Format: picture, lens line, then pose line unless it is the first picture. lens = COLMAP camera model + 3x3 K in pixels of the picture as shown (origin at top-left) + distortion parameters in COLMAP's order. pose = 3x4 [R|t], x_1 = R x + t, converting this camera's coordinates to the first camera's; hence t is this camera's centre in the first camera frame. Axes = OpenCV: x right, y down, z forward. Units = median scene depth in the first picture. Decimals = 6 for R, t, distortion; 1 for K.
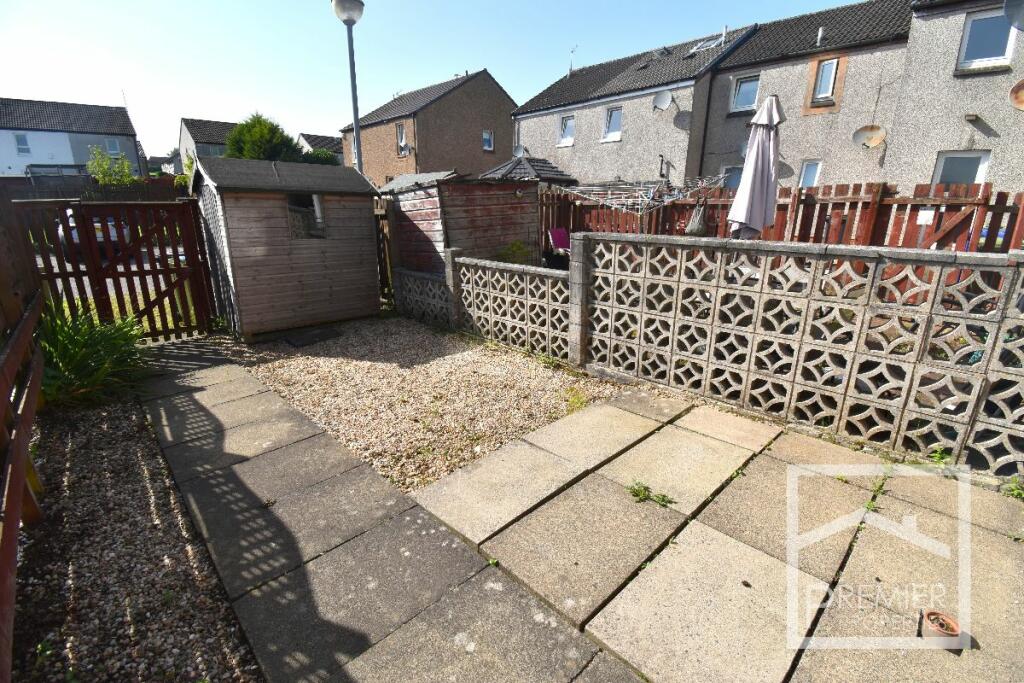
lens RADIAL K [[455.8, 0, 512.0], [0, 455.8, 341.5], [0, 0, 1]] dist [-0.018781, -0.000953]
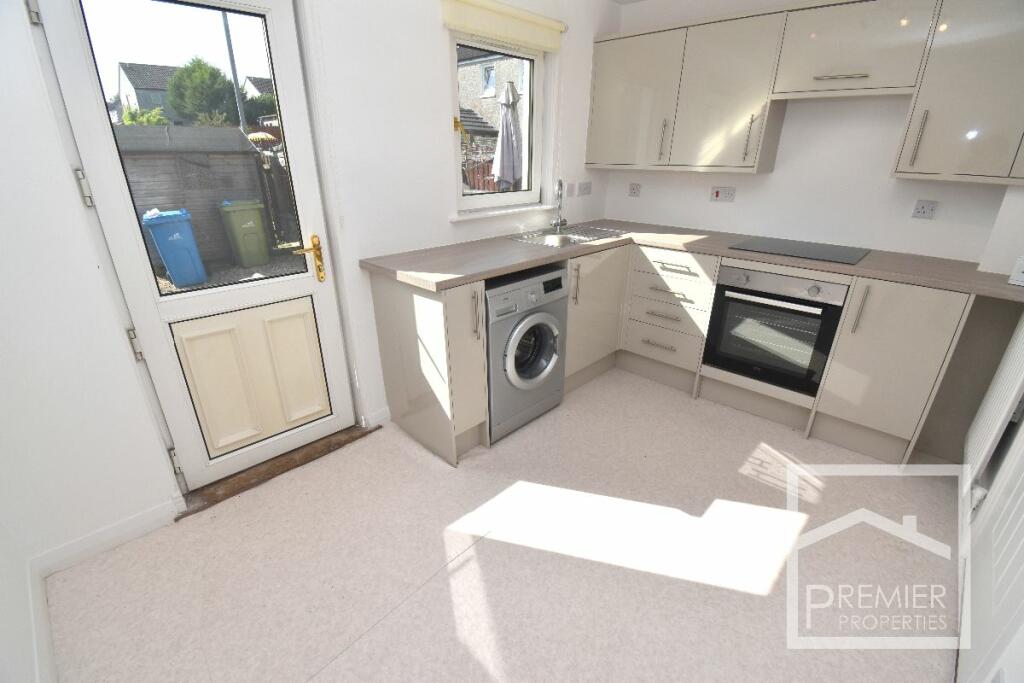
lens RADIAL K [[455.8, 0, 512.0], [0, 455.8, 341.5], [0, 0, 1]] dist [-0.018781, -0.000953]
pose [[0.999004, -0.017742, 0.040932, 0.397301], [0.013231, 0.994070, 0.107938, 0.076540], [-0.042605, -0.107289, 0.993315, -0.365508]]
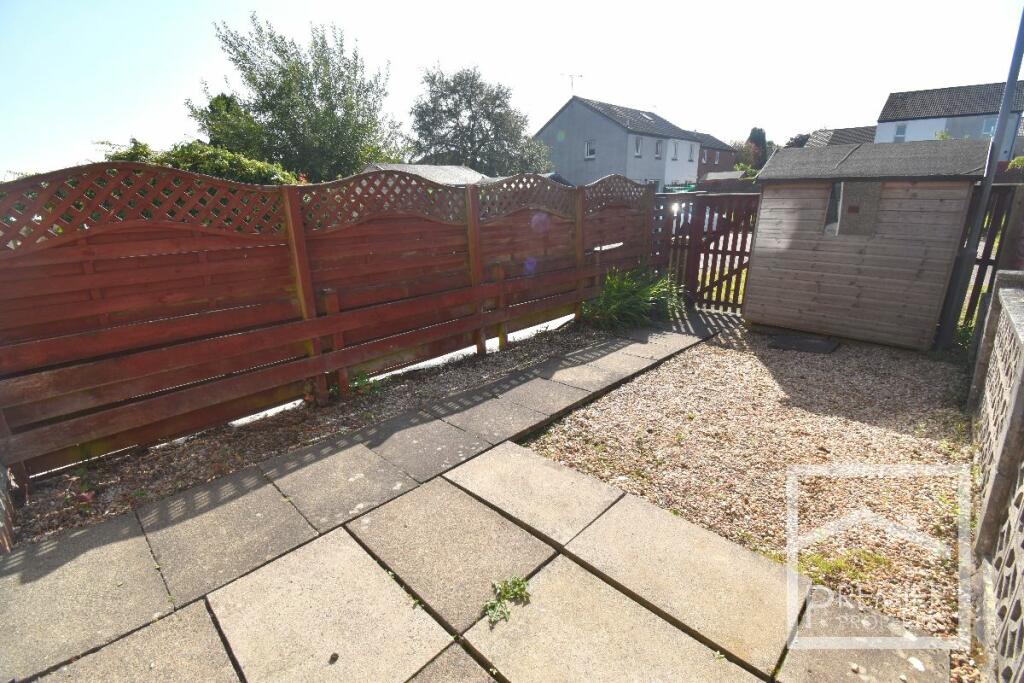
lens RADIAL K [[455.8, 0, 512.0], [0, 455.8, 341.5], [0, 0, 1]] dist [-0.018781, -0.000953]
pose [[0.025440, 0.290452, -0.956551, 0.422967], [-0.258679, 0.926184, 0.274351, -0.121698], [0.965628, 0.240460, 0.098696, 0.397768]]
